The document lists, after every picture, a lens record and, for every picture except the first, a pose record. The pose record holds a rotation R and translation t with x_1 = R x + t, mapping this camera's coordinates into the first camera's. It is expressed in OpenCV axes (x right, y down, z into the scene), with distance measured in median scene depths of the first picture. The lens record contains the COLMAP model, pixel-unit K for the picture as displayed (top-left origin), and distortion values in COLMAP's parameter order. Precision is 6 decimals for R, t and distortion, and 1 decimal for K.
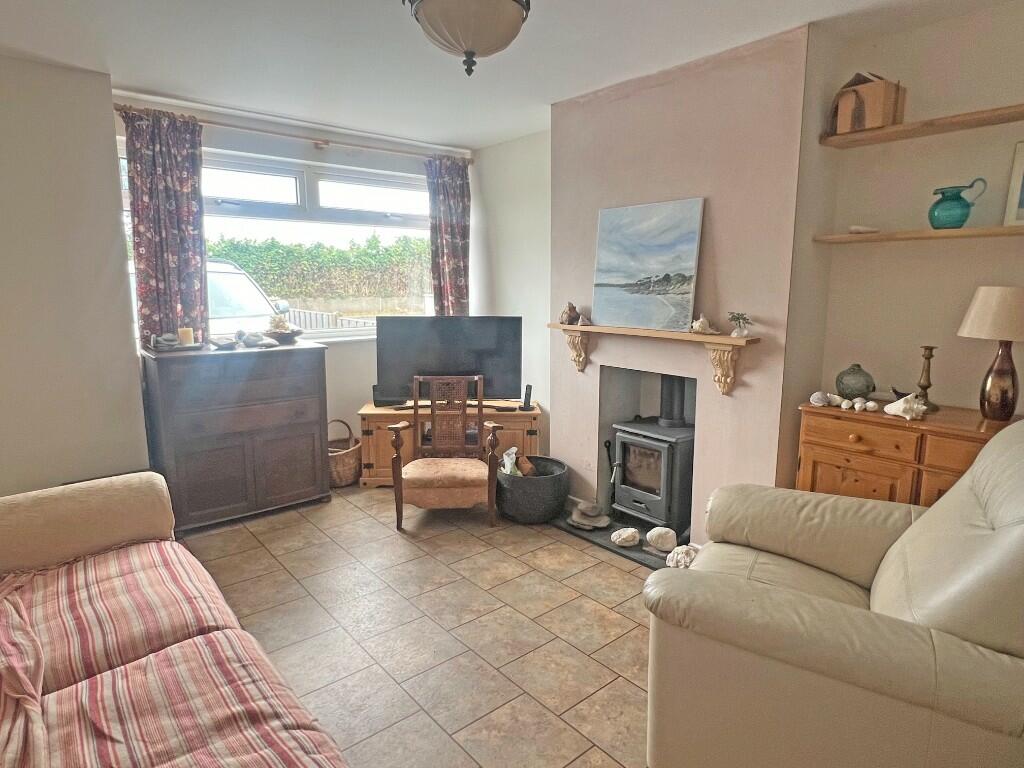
lens RADIAL K [[590.9, 0, 503.4], [0, 590.9, 383.4], [0, 0, 1]] dist [-0.006846, -0.000366]
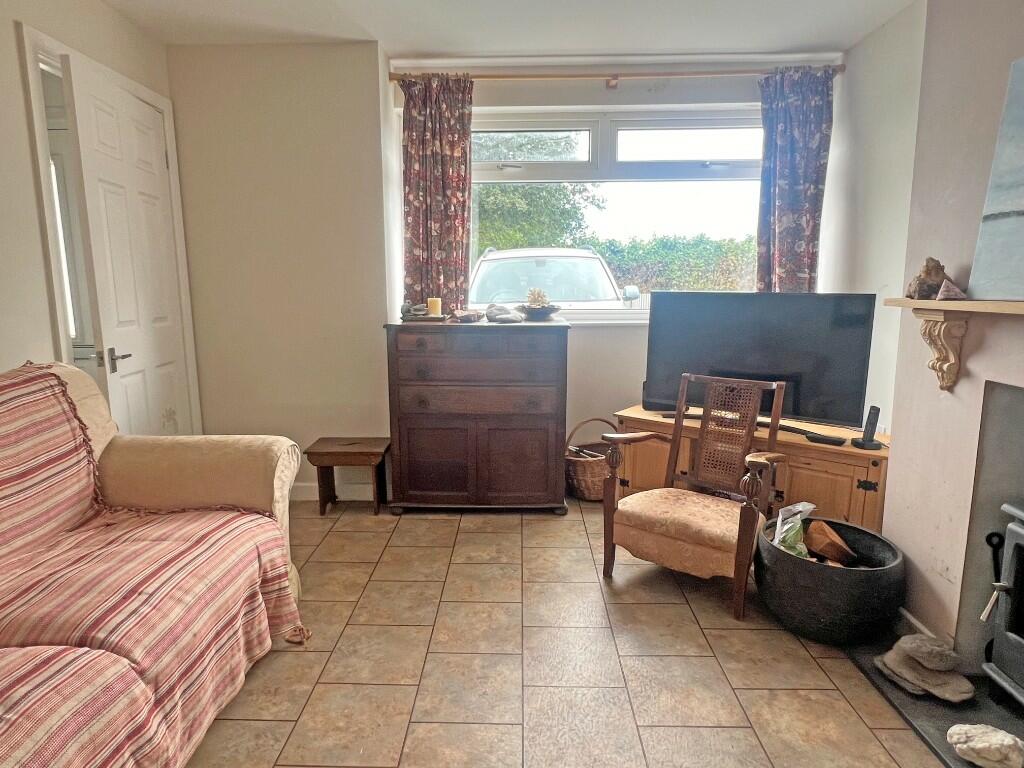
lens RADIAL K [[590.9, 0, 502.9], [0, 590.9, 380.4], [0, 0, 1]] dist [-0.006846, -0.000366]
pose [[0.749714, 0.100846, -0.654032, 0.181895], [-0.106077, 0.993854, 0.031648, -0.003547], [0.653204, 0.045651, 0.755804, 0.356381]]
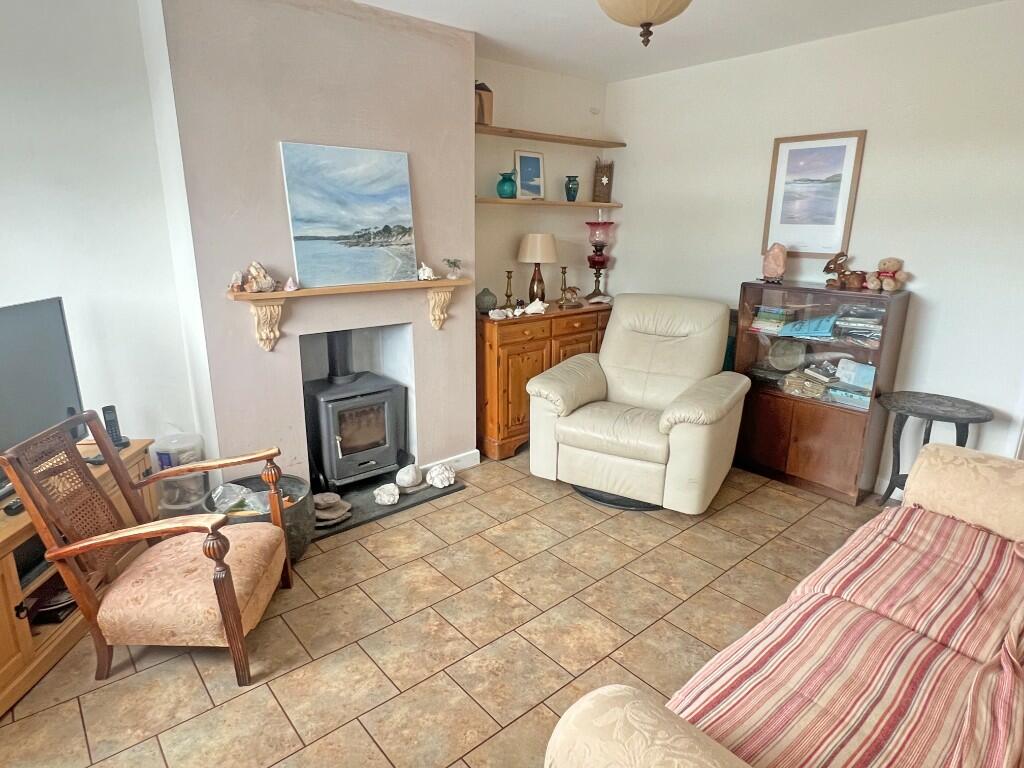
lens RADIAL K [[590.9, 0, 509.1], [0, 590.9, 383.7], [0, 0, 1]] dist [-0.006846, -0.000366]
pose [[-0.014042, -0.268509, 0.963175, -0.655423], [0.159444, 0.950343, 0.267257, -0.141014], [-0.987107, 0.157325, 0.029467, 0.691511]]
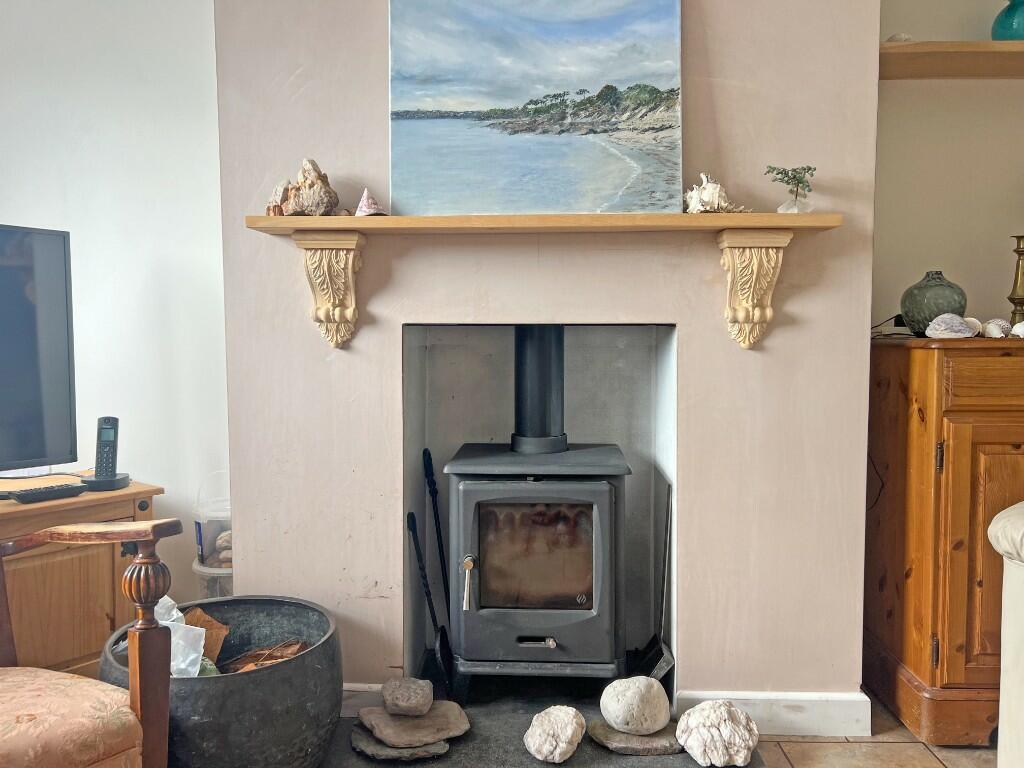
lens RADIAL K [[772.6, 0, 511.2], [0, 772.6, 381.0], [0, 0, 1]] dist [0.031017, -0.026371]
pose [[0.671607, -0.052520, 0.739044, -0.175939], [0.127310, 0.990829, -0.045280, 0.040119], [-0.729888, 0.124498, 0.672134, 0.595721]]
